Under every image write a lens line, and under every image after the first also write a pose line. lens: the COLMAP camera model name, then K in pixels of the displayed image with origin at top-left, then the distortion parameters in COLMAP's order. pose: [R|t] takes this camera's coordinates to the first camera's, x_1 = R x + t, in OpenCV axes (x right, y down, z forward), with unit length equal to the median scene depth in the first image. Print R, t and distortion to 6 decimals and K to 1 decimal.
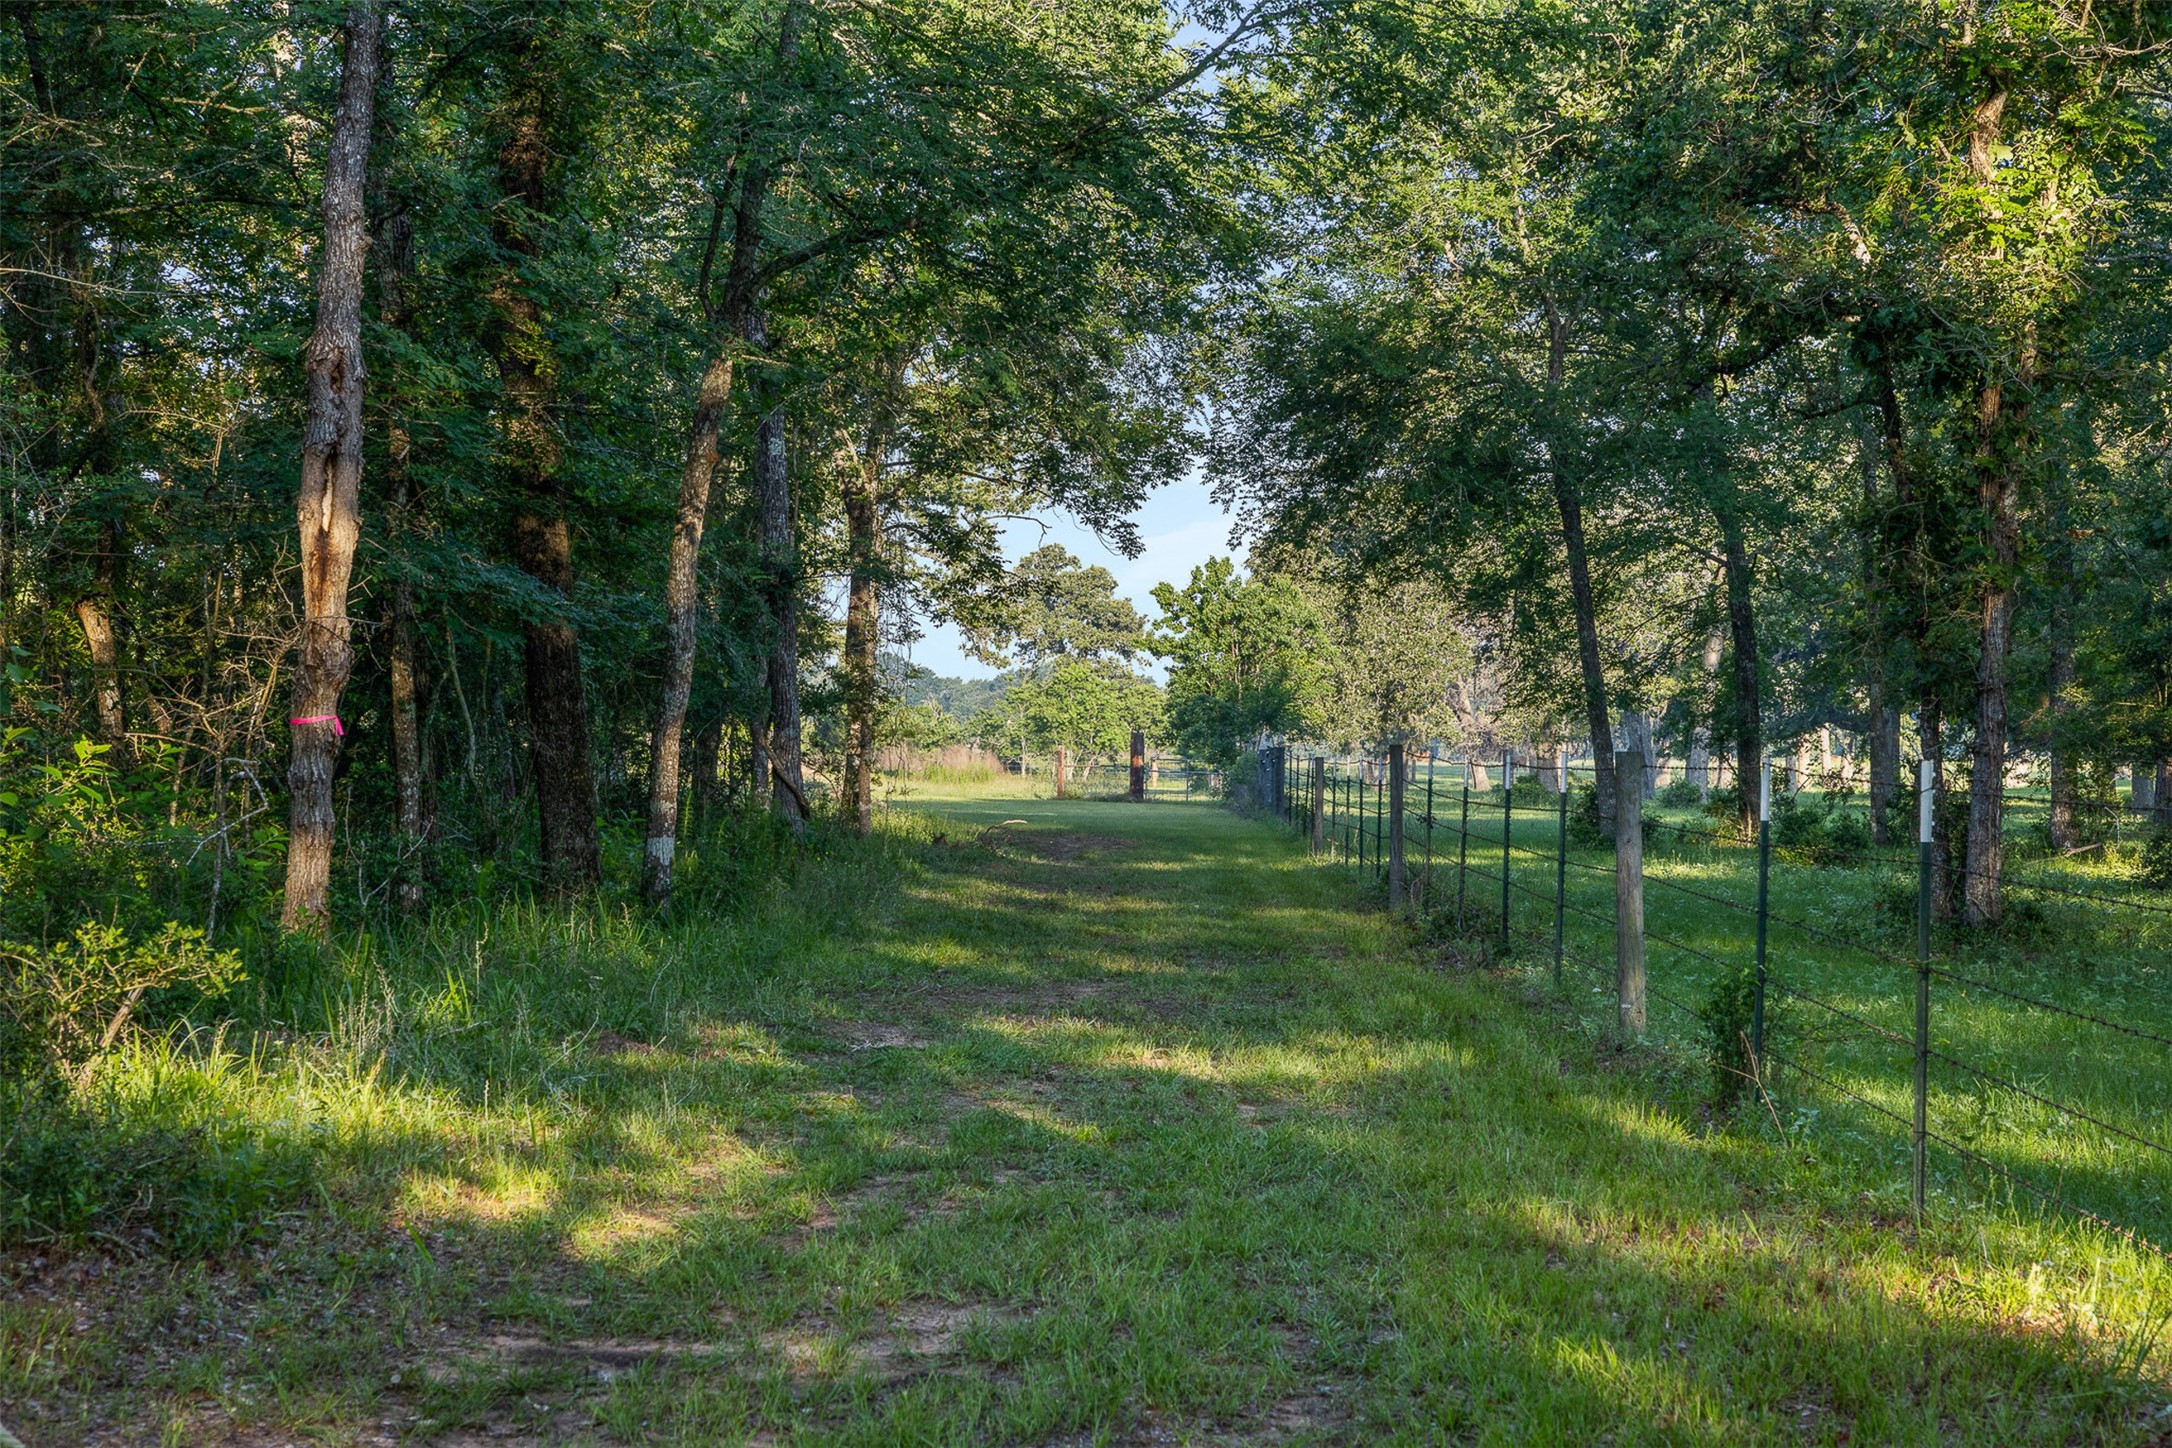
lens RADIAL K [[4380.0, 0, 1085.8], [0, 4380.0, 723.4], [0, 0, 1]] dist [-0.037901, 0.000000]
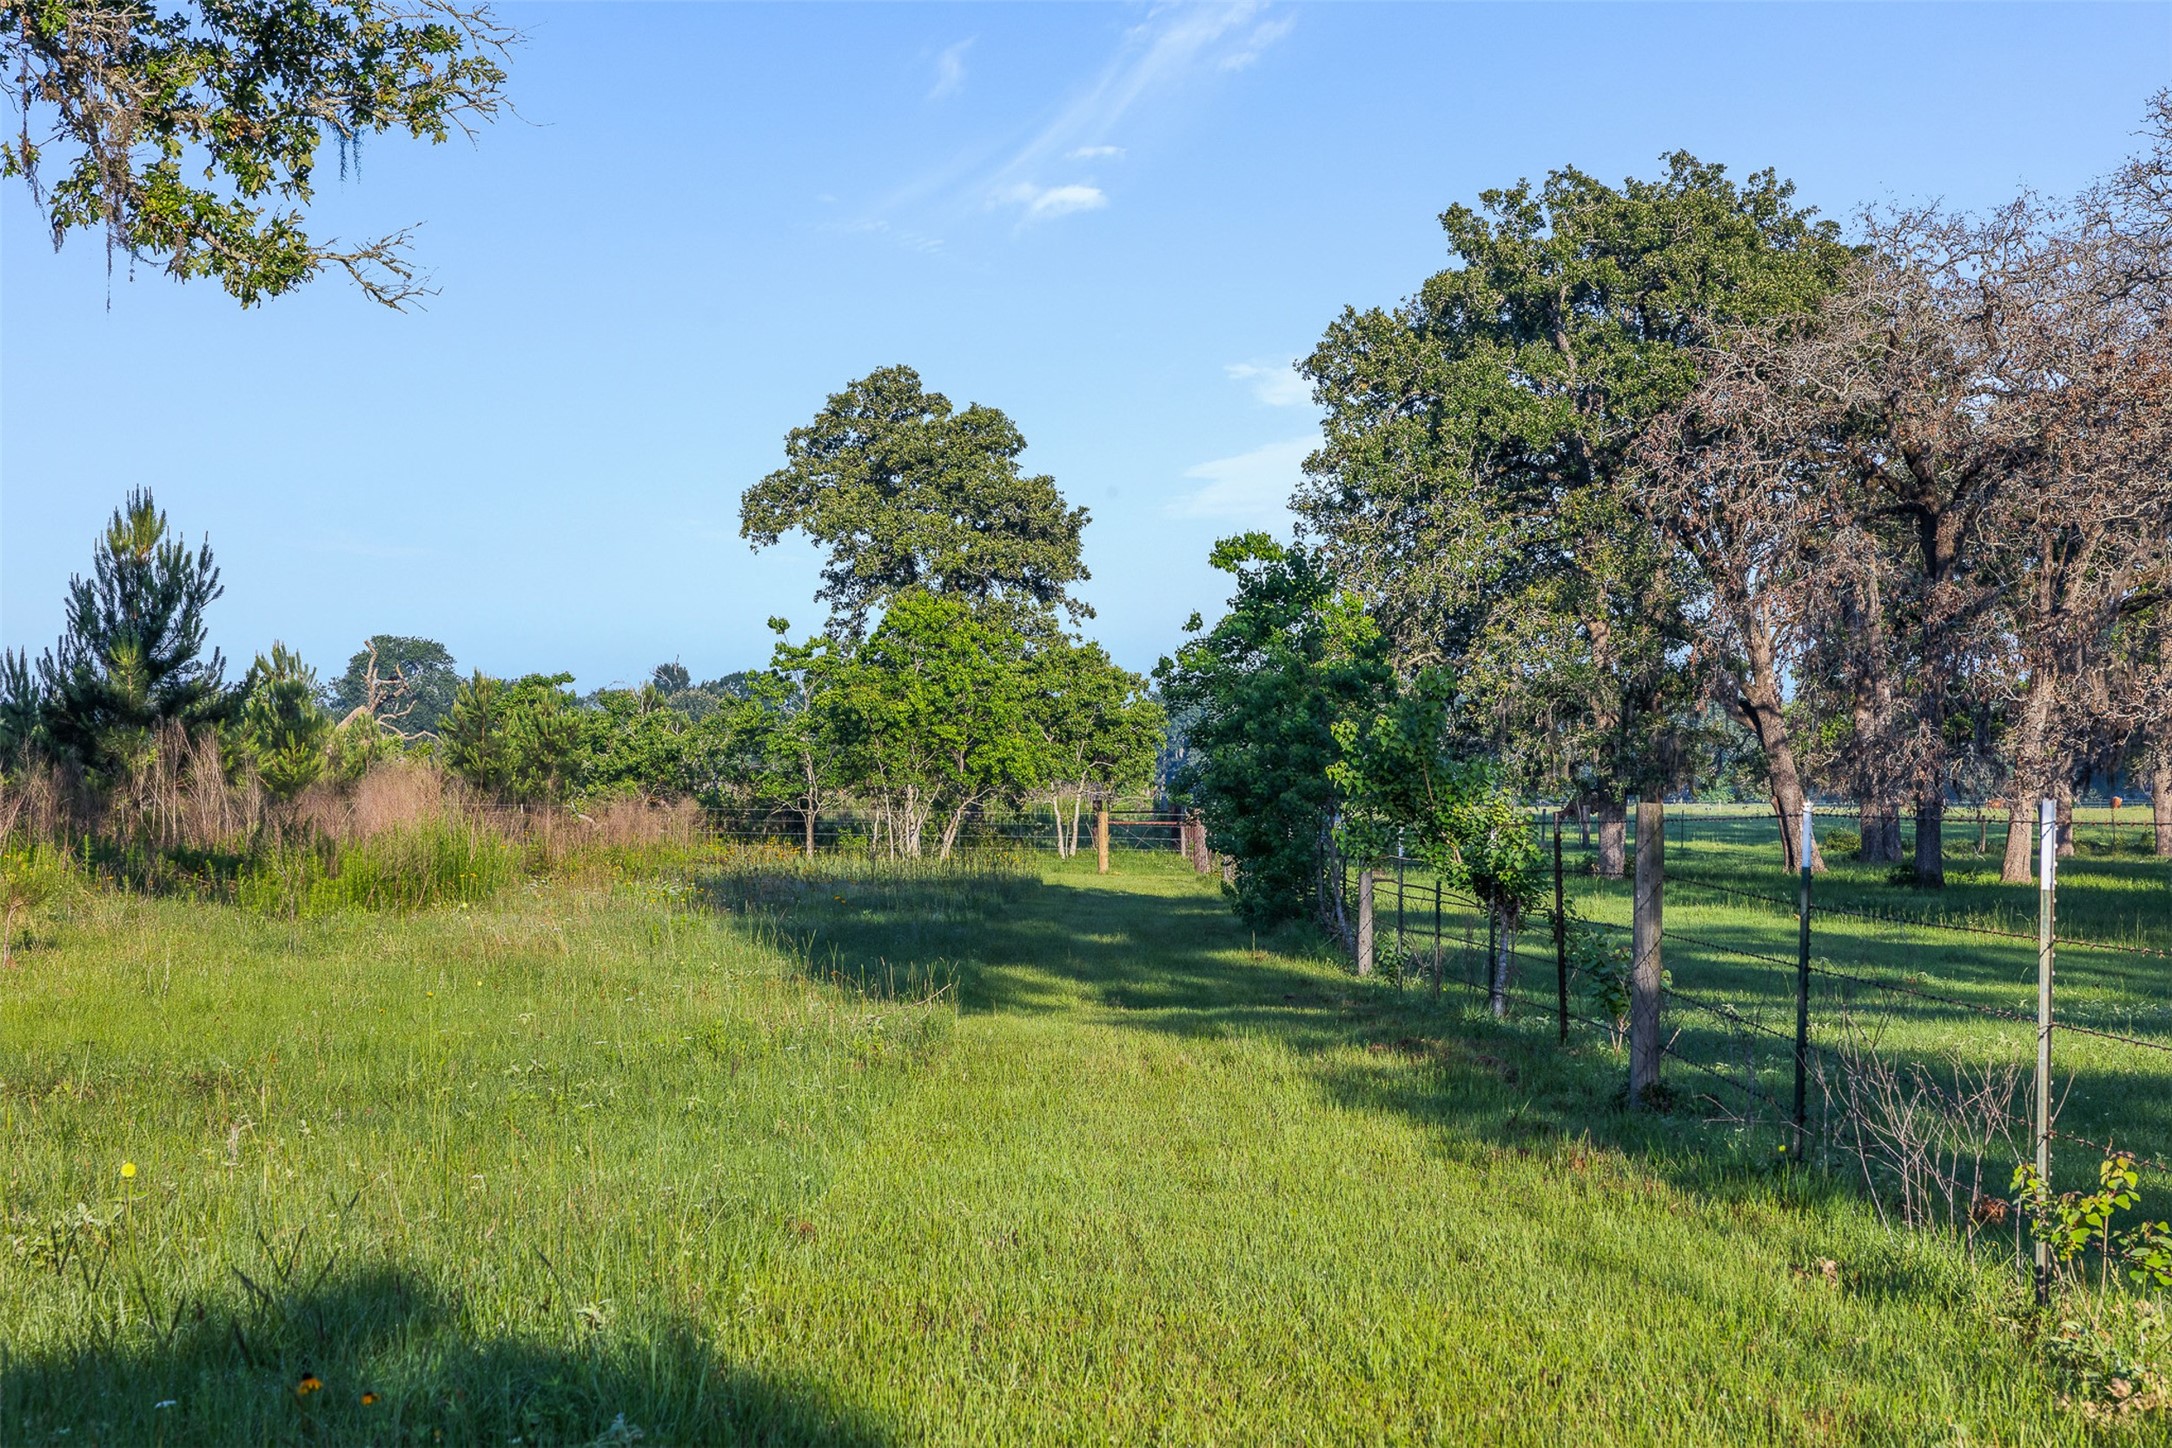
lens RADIAL K [[4380.0, 0, 1086.4], [0, 4380.0, 725.0], [0, 0, 1]] dist [-0.037901, 0.000000]
pose [[0.999888, -0.001967, 0.014845, 0.006867], [0.002105, 0.999954, -0.009313, 0.003968], [-0.014826, 0.009344, 0.999846, 0.523131]]
